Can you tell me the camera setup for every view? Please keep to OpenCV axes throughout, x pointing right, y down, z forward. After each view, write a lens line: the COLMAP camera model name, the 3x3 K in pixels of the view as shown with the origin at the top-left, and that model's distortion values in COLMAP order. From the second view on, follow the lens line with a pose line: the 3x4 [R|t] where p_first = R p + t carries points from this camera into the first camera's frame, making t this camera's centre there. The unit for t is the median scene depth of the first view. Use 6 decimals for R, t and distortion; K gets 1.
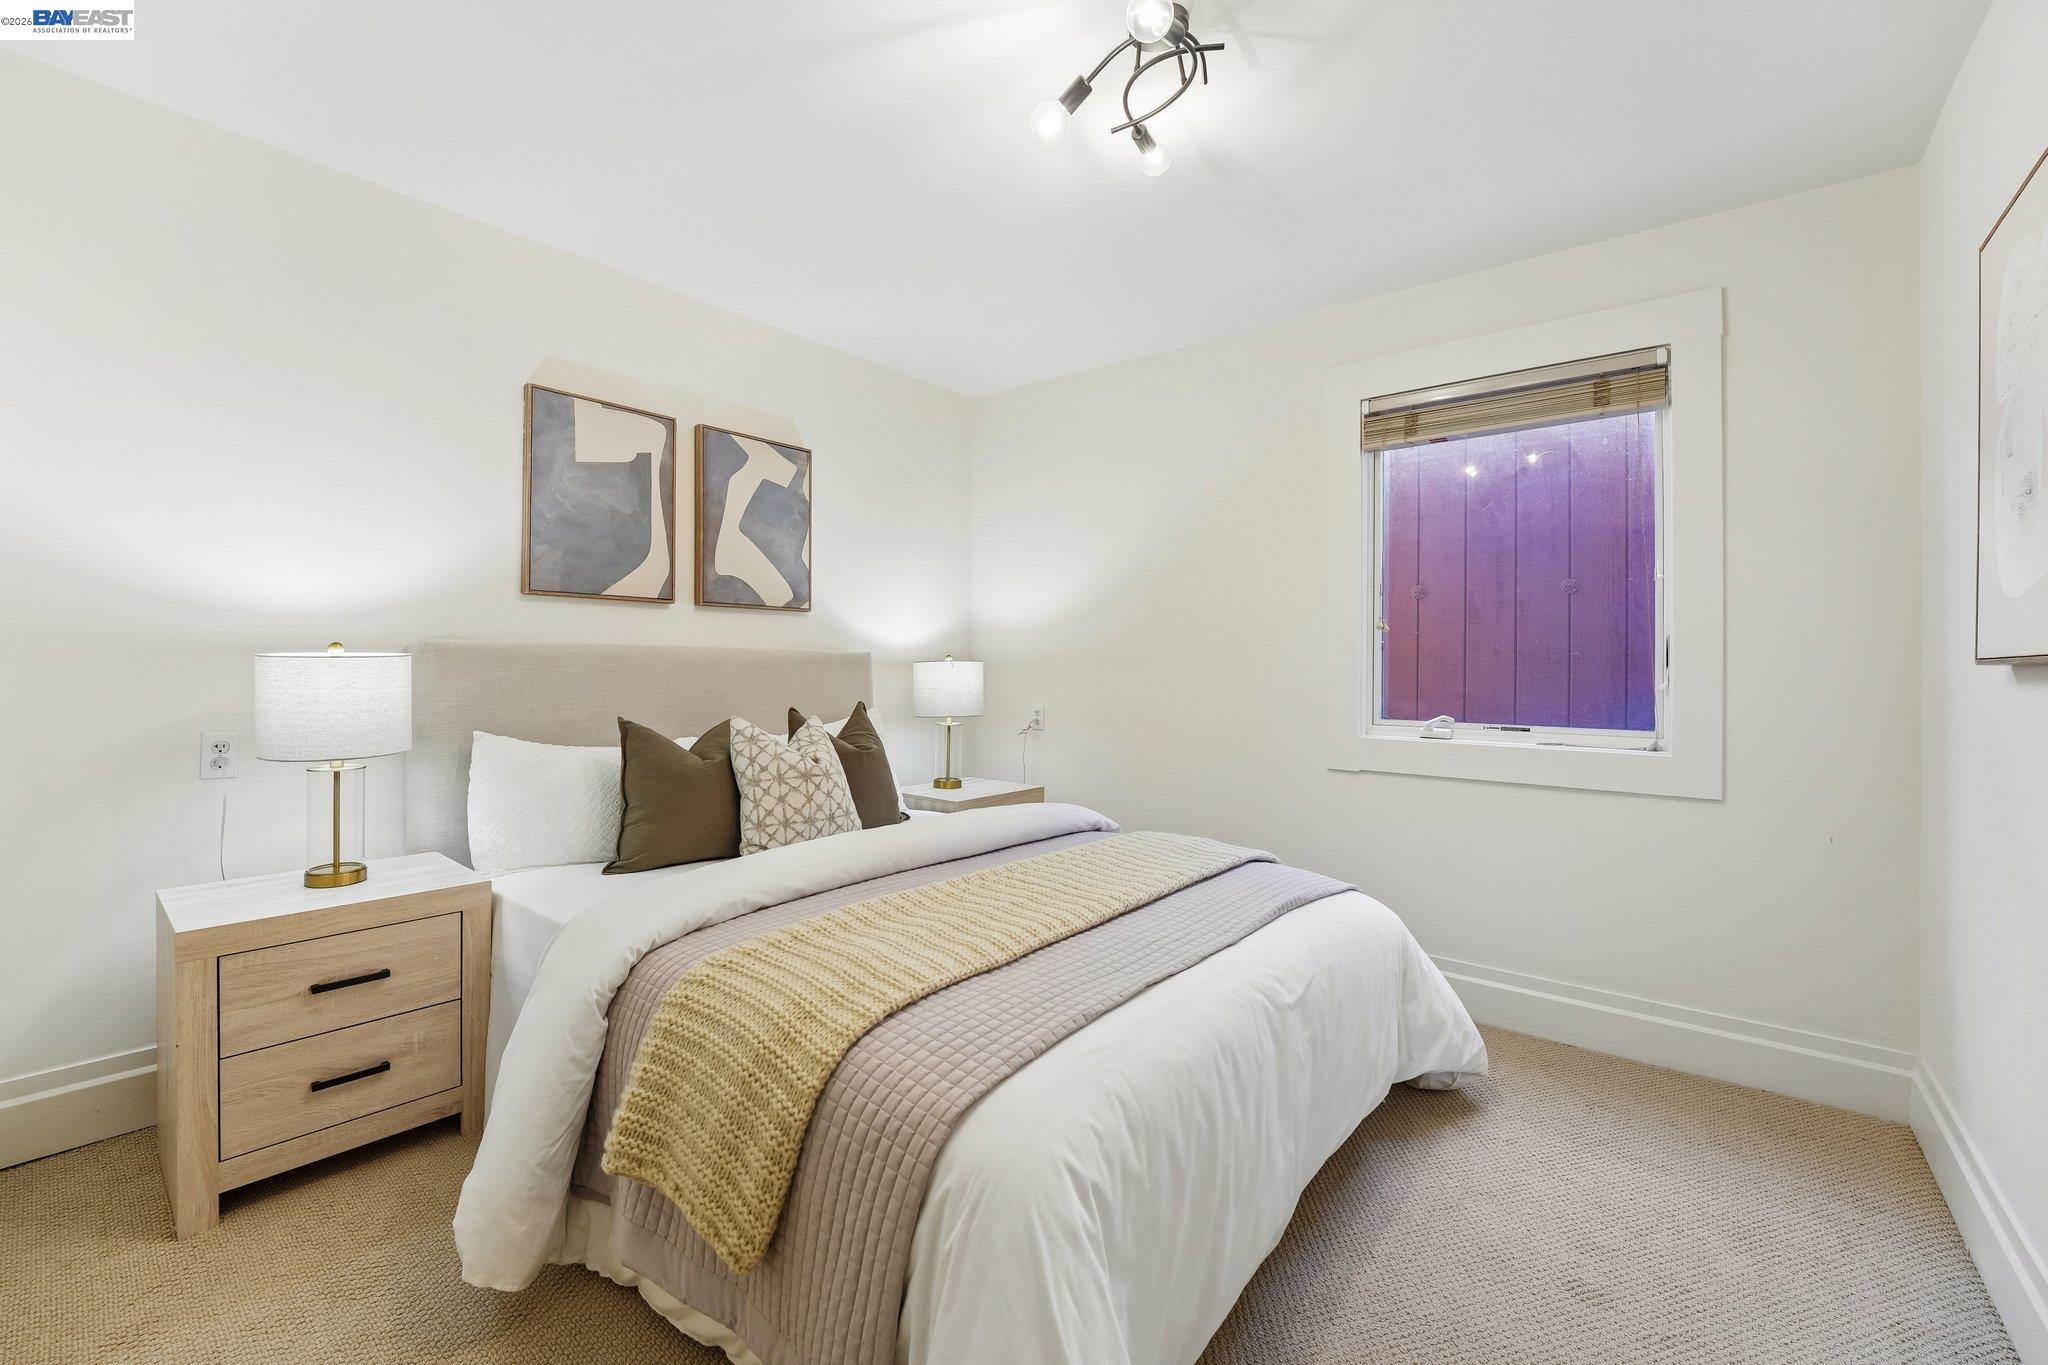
lens RADIAL K [[827.5, 0, 1024.0], [0, 827.5, 682.5], [0, 0, 1]] dist [0.000581, -0.000214]
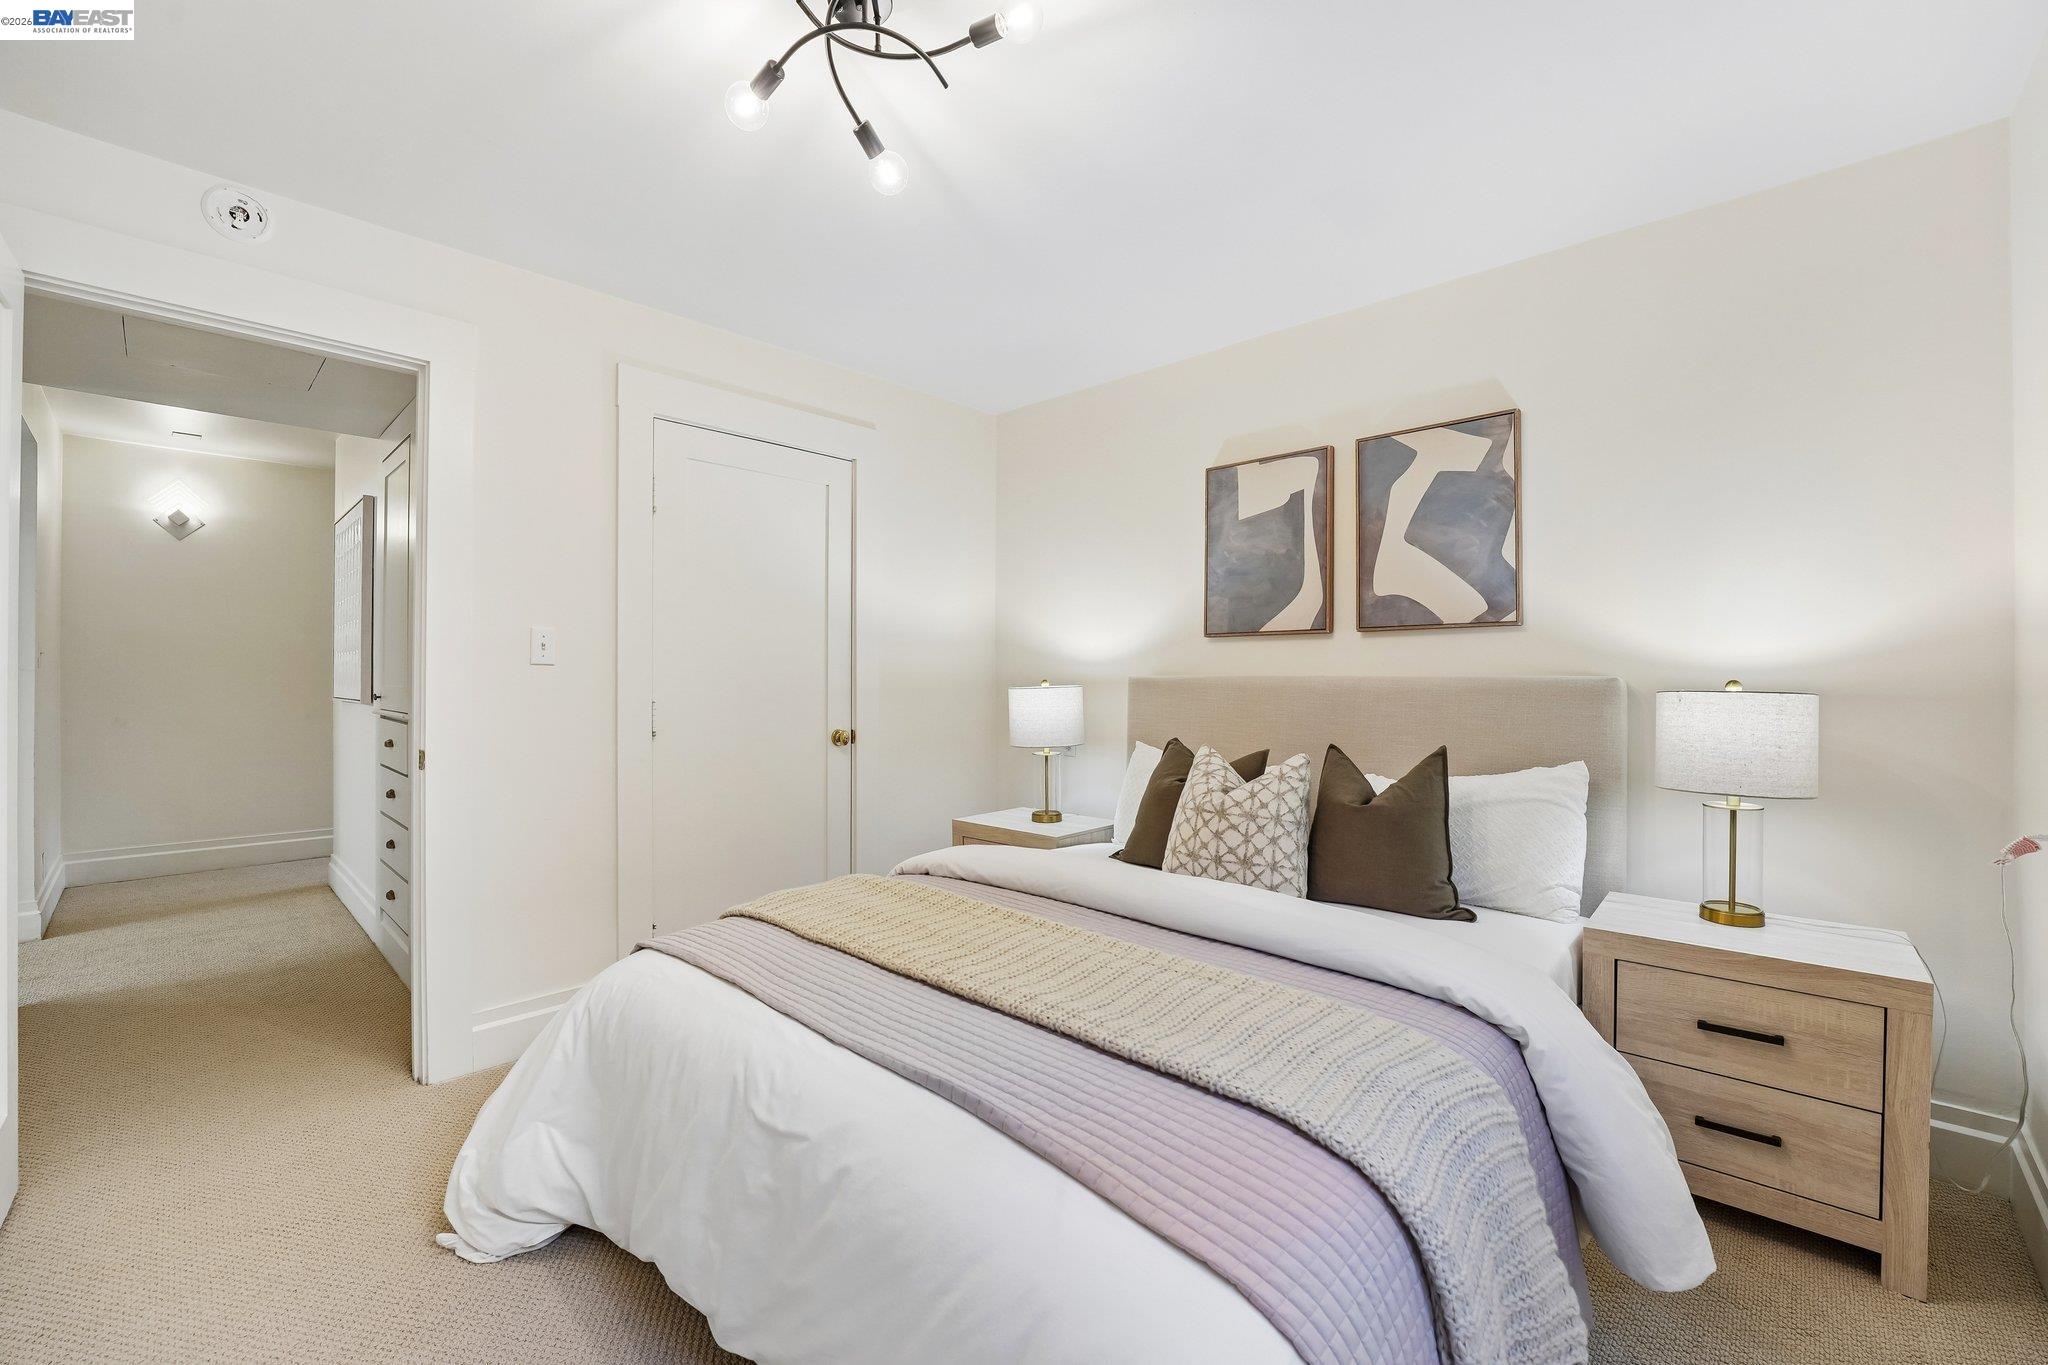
lens RADIAL K [[849.7, 0, 1020.4], [0, 849.7, 694.1], [0, 0, 1]] dist [-0.002083, -0.000214]
pose [[-0.024698, 0.000732, -0.999695, 0.608313], [-0.024546, 0.999698, 0.001339, -0.015732], [0.999394, 0.024571, -0.024672, 0.675808]]
